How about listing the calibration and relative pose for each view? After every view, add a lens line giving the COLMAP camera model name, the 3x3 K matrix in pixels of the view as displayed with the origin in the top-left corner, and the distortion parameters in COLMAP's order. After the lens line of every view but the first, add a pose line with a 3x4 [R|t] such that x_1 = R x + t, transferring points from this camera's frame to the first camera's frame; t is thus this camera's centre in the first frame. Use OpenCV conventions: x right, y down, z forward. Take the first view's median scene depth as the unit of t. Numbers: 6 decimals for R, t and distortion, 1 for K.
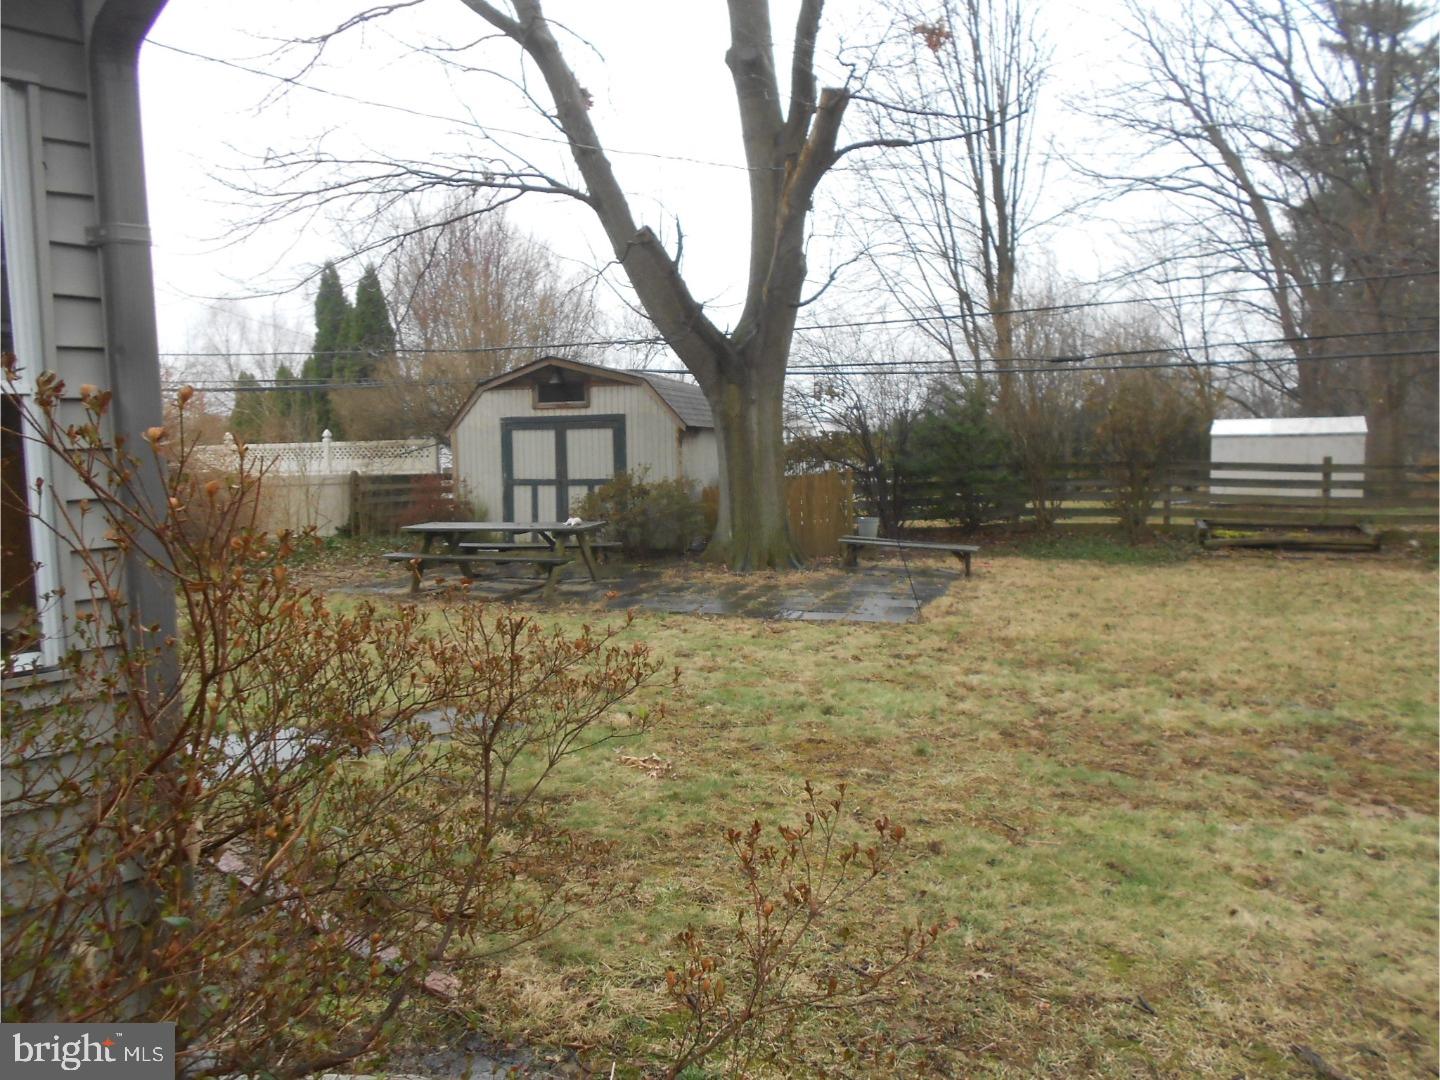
lens RADIAL K [[1105.8, 0, 720.4], [0, 1105.8, 542.1], [0, 0, 1]] dist [0.000543, 0.009515]
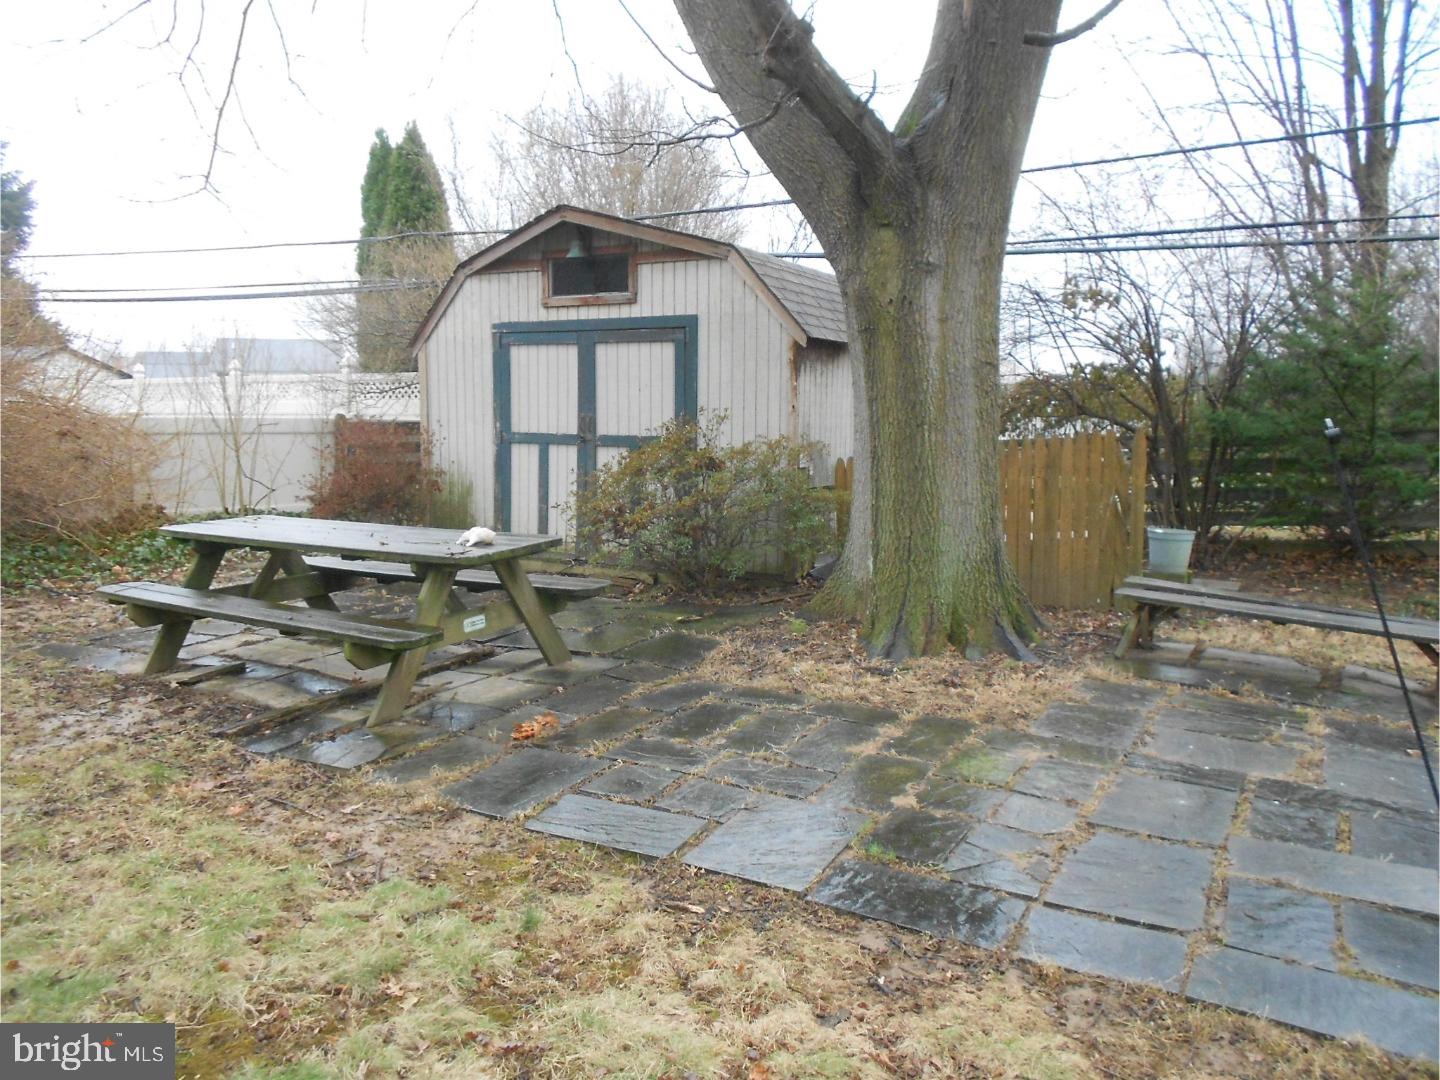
lens RADIAL K [[1105.8, 0, 716.6], [0, 1105.8, 536.2], [0, 0, 1]] dist [0.000543, 0.009515]
pose [[0.979512, 0.046688, -0.195898, 0.031487], [-0.040225, 0.998511, 0.036843, -0.029185], [0.197326, -0.028208, 0.979932, 0.469966]]
